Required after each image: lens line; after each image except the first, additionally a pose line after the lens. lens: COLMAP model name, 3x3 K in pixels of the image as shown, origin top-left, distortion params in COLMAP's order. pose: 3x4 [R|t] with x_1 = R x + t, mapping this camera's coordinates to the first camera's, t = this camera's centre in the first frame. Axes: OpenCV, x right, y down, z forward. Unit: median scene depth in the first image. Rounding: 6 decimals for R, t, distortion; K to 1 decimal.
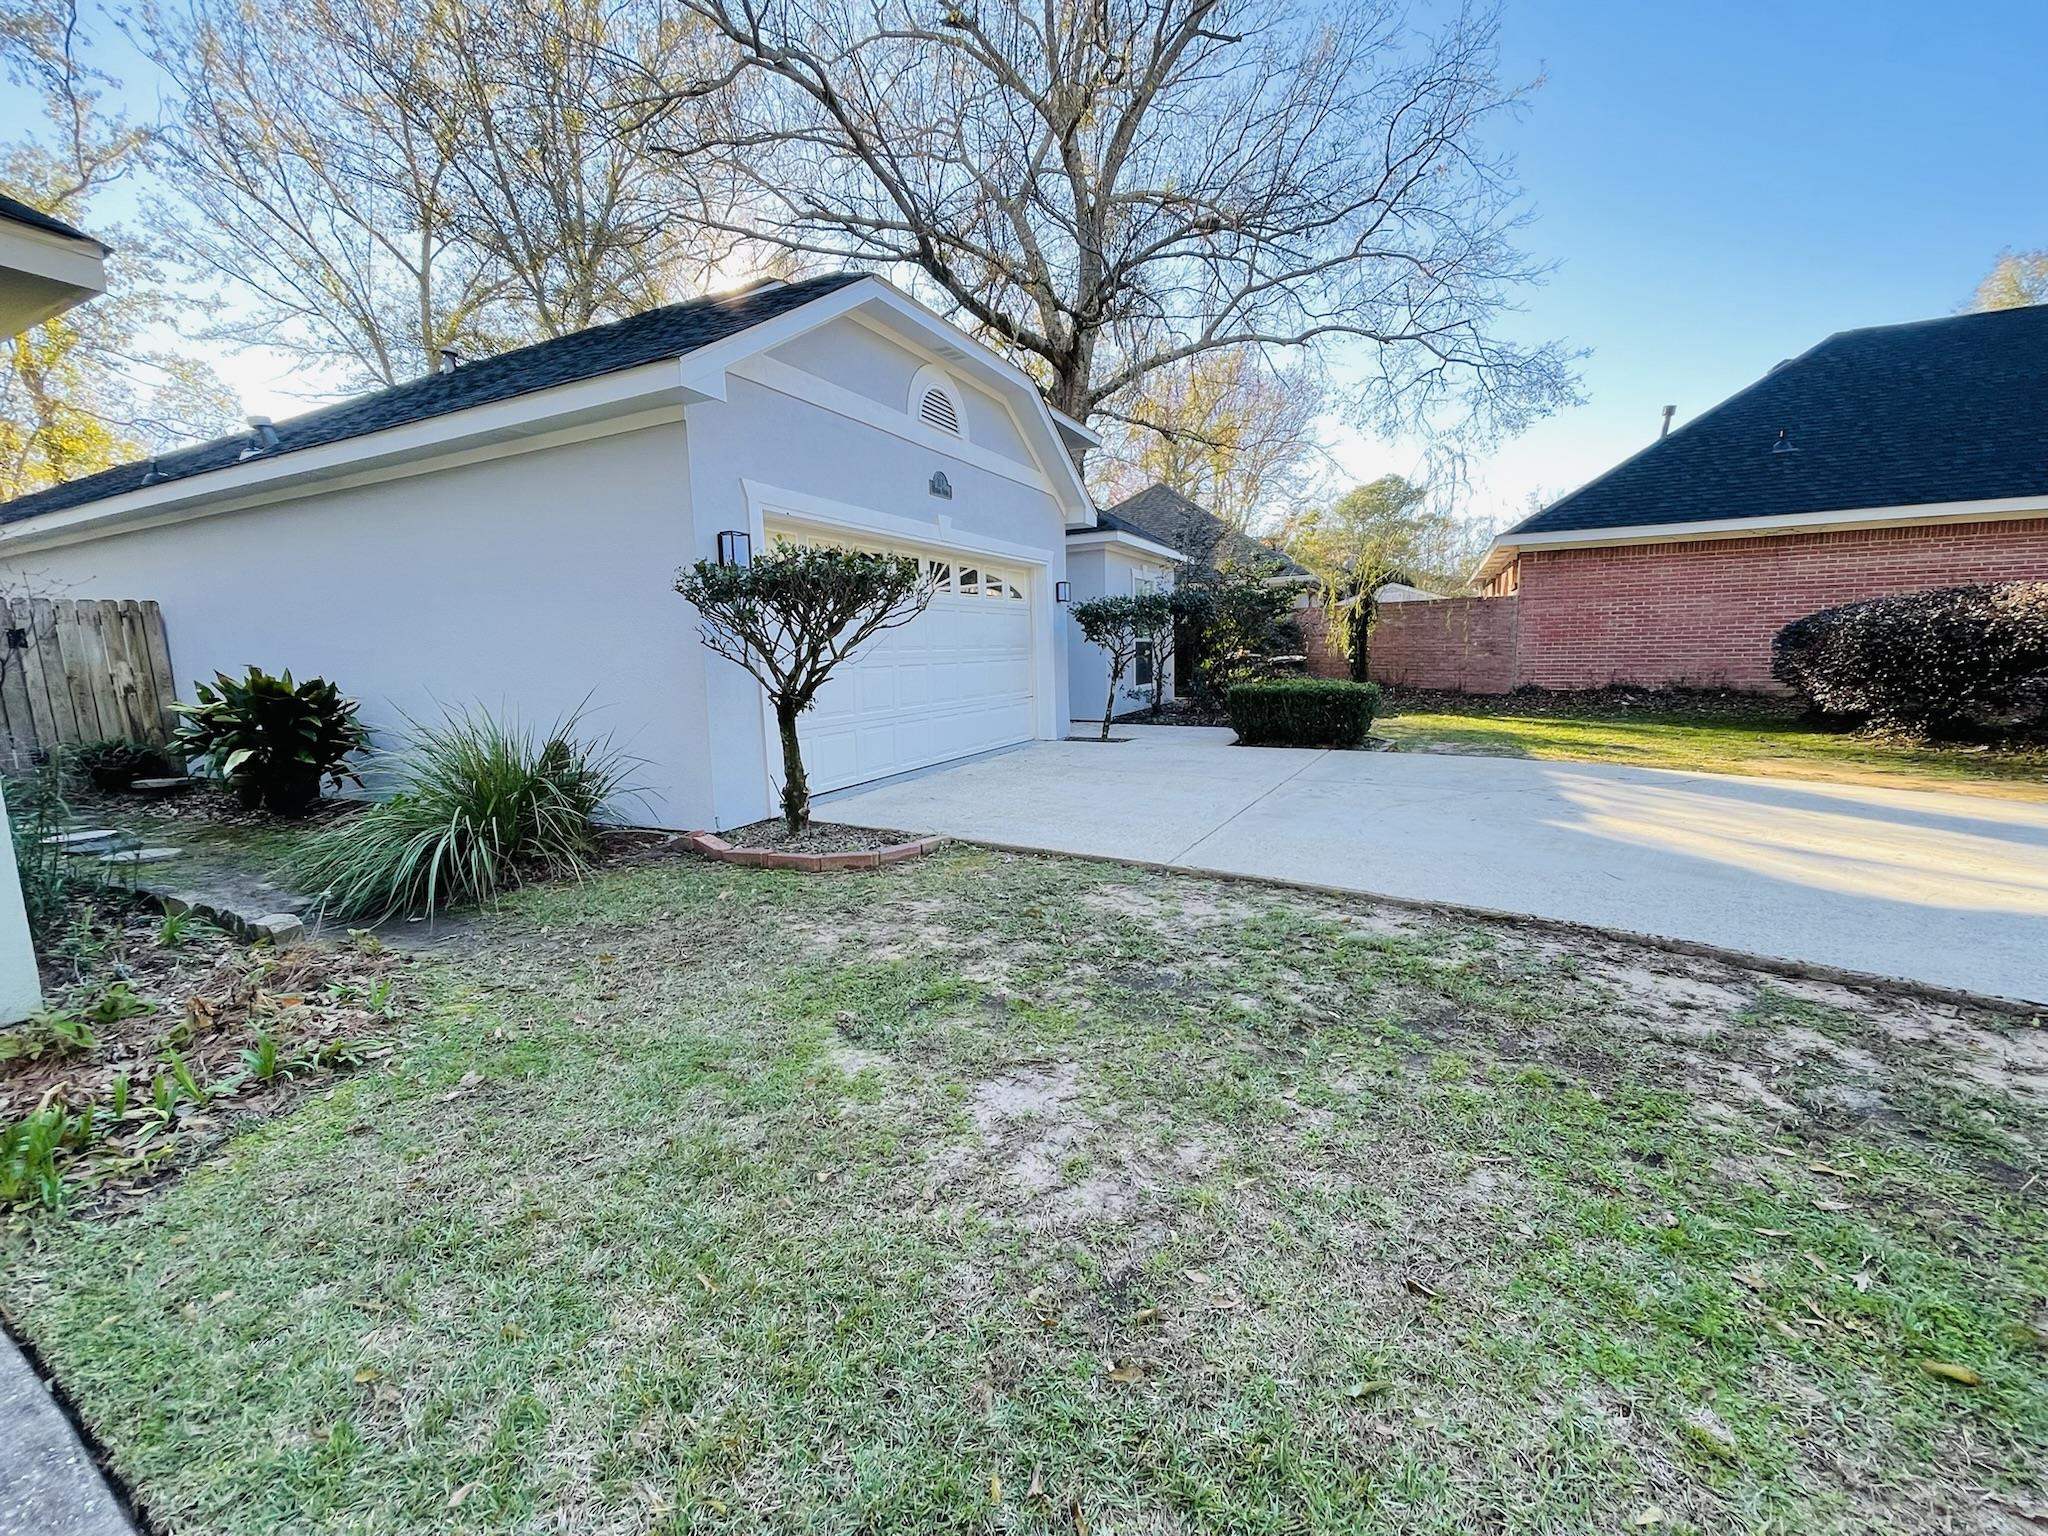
lens RADIAL K [[838.5, 0, 1024.0], [0, 838.5, 768.0], [0, 0, 1]] dist [0.011230, -0.006115]
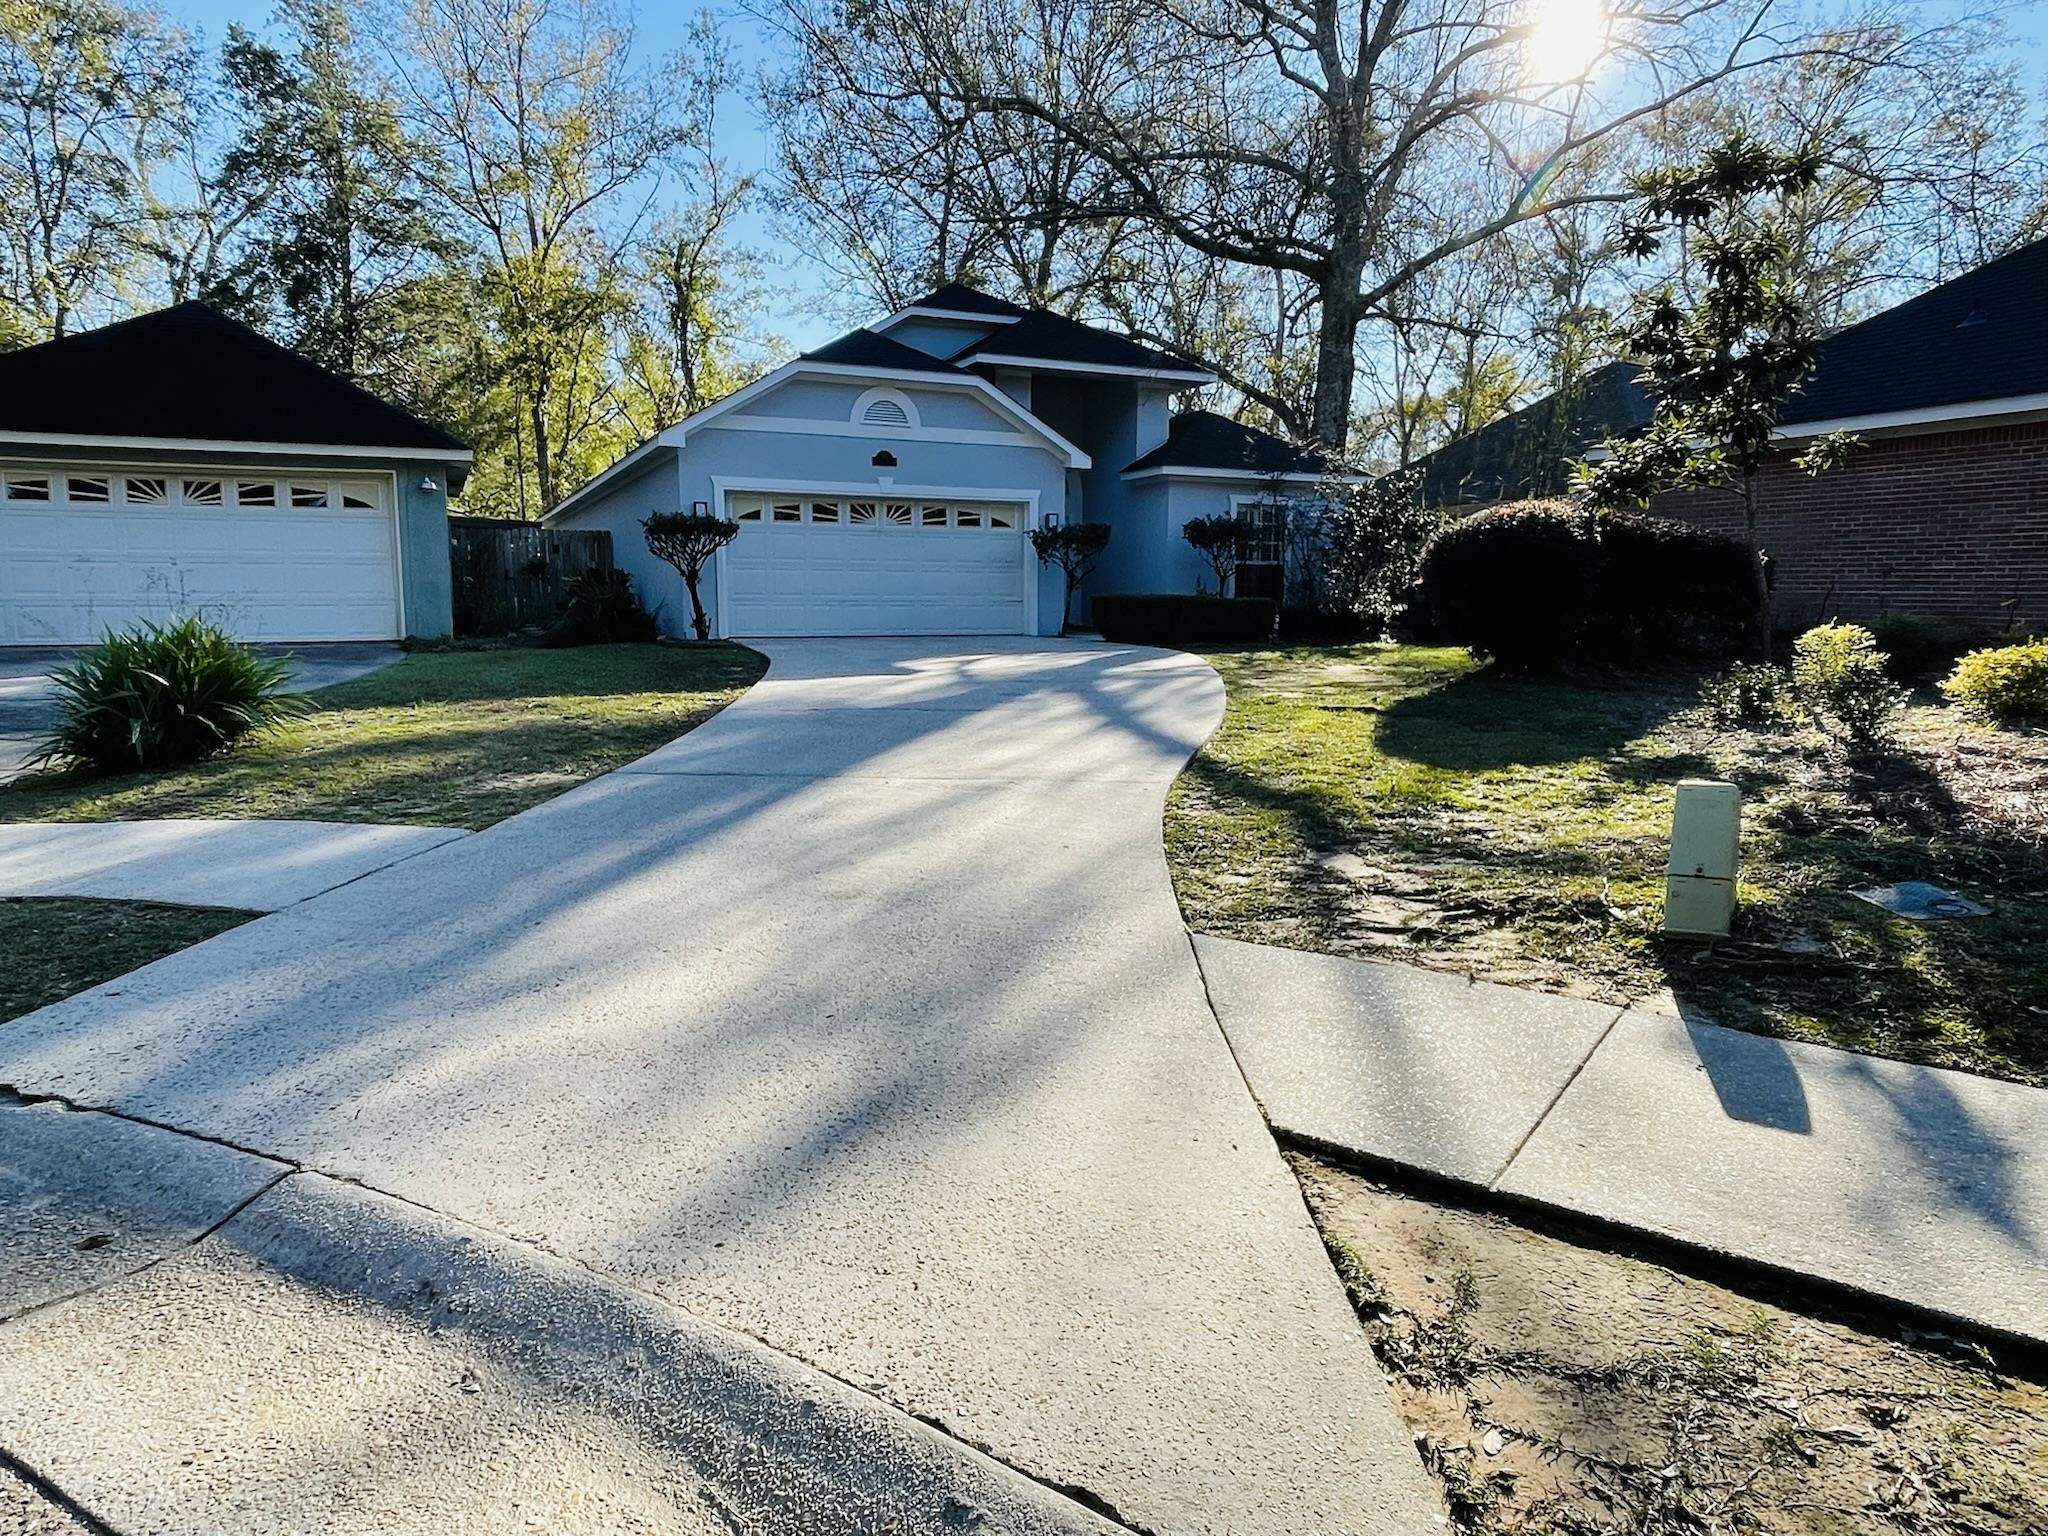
lens RADIAL K [[1258.6, 0, 1024.0], [0, 1258.6, 768.0], [0, 0, 1]] dist [0.002860, -0.004059]
pose [[0.771546, 0.117631, -0.625203, 1.298931], [-0.111902, 0.992528, 0.048648, 0.079702], [0.626254, 0.032427, 0.778944, -0.531427]]
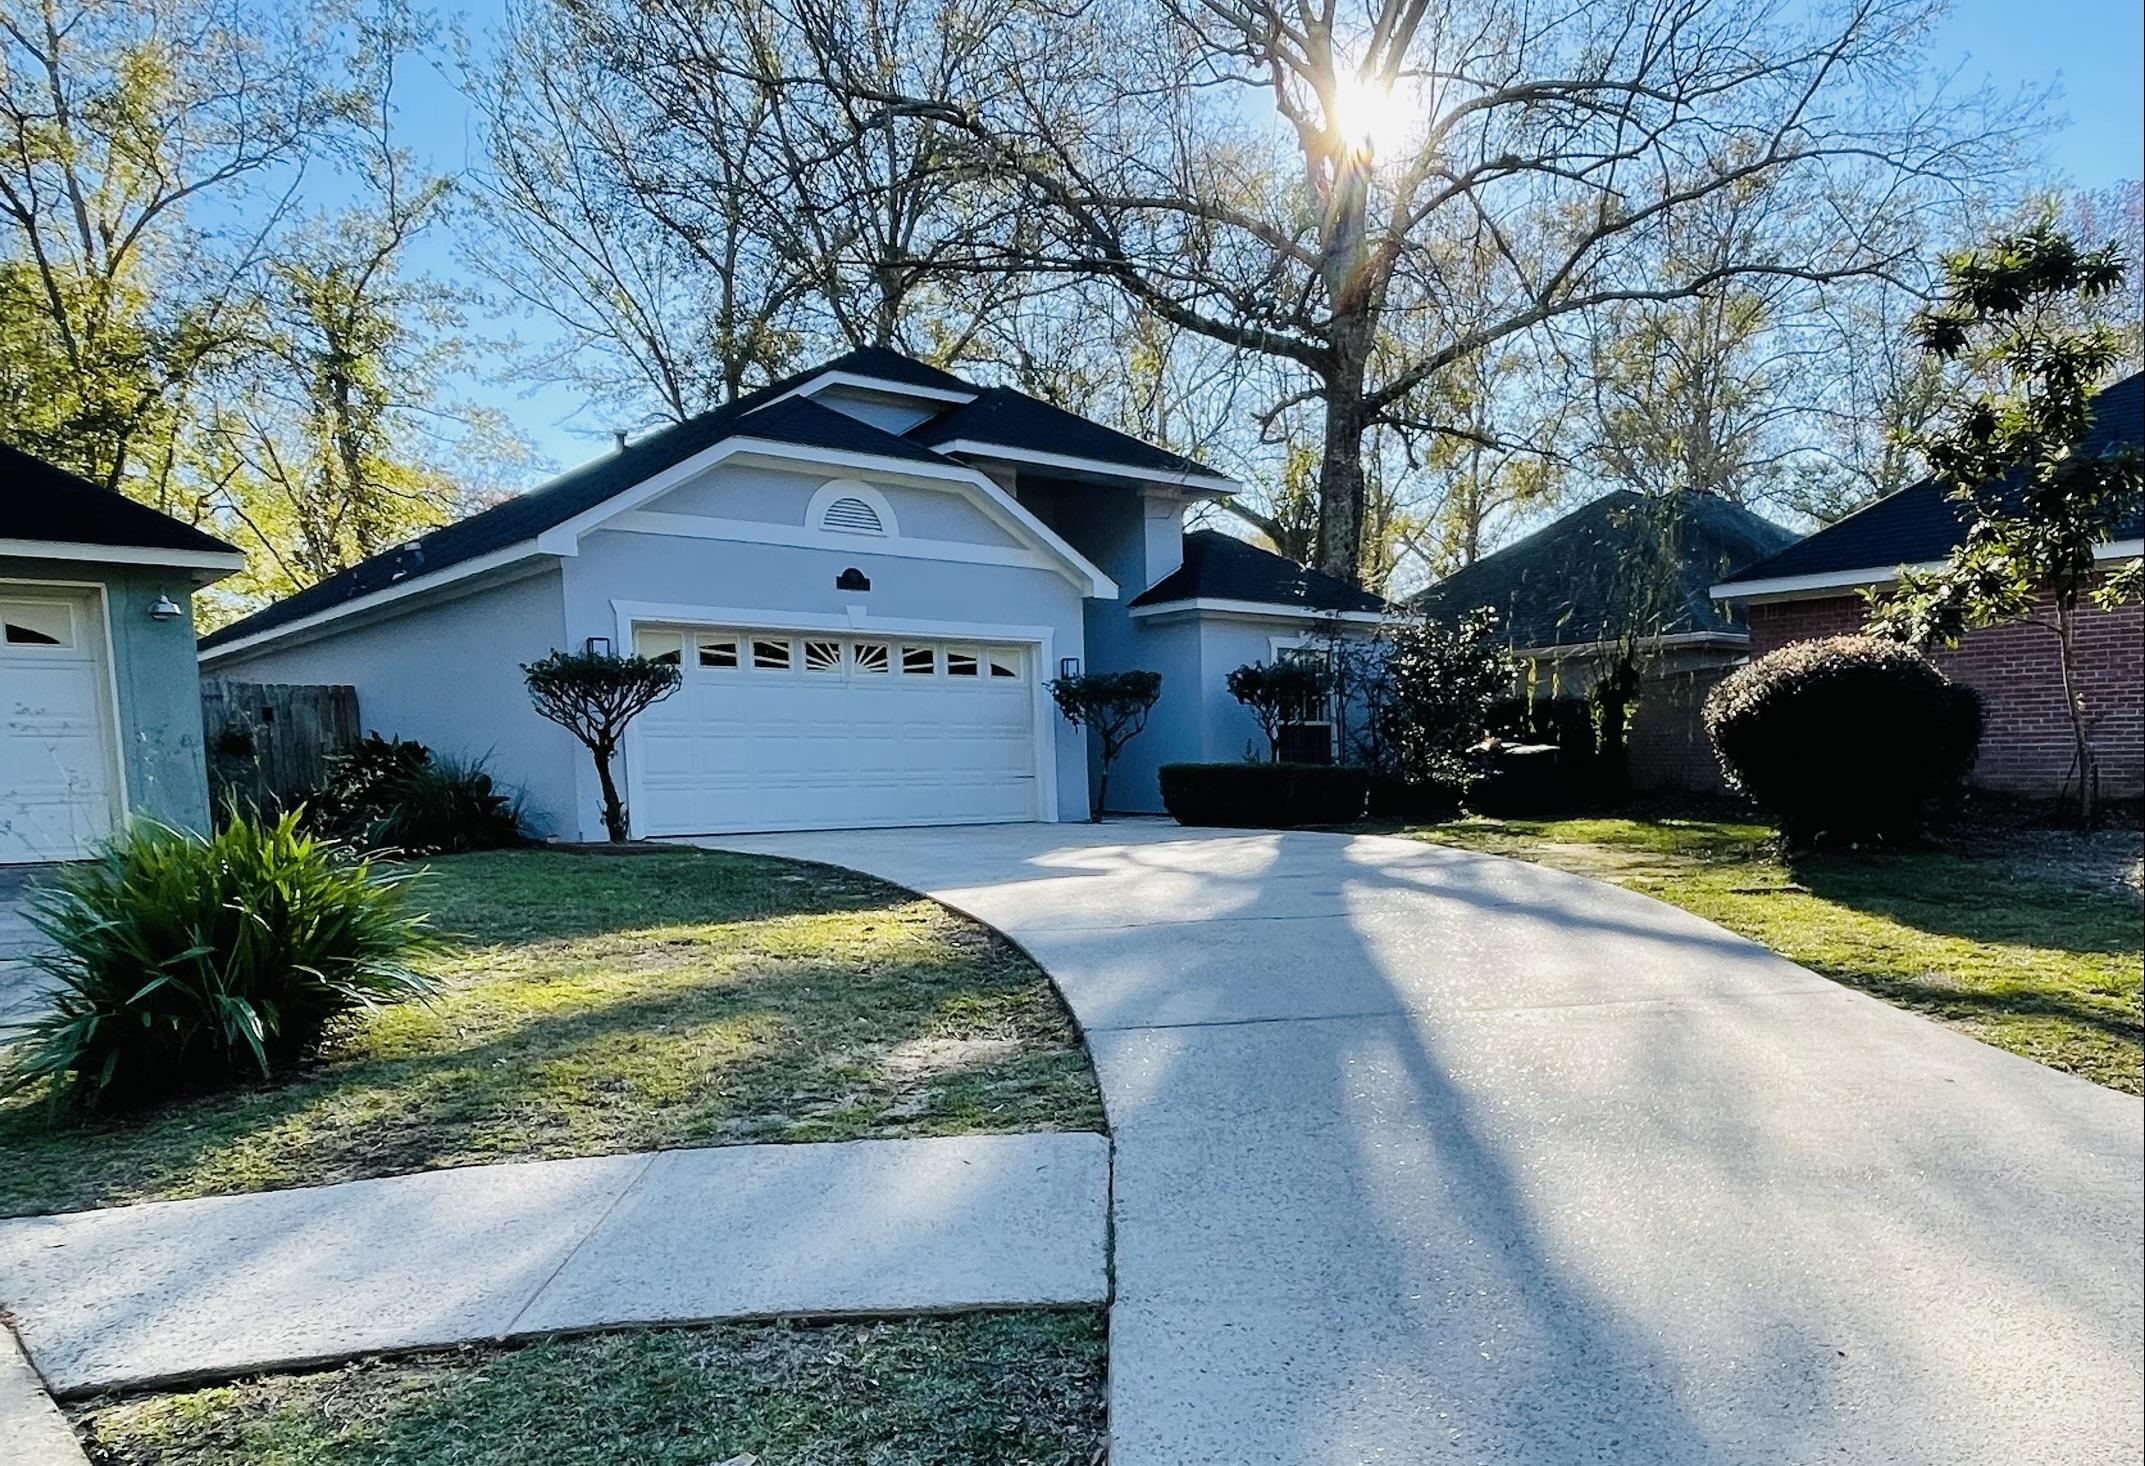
lens RADIAL K [[1600.8, 0, 1283.5], [0, 1600.8, 973.8], [0, 0, 1]] dist [-0.003960, -0.001892]
pose [[0.935044, 0.058273, -0.349709, 0.958061], [-0.058934, 0.998223, 0.008760, 0.111507], [0.349598, 0.012418, 0.936817, -0.638269]]
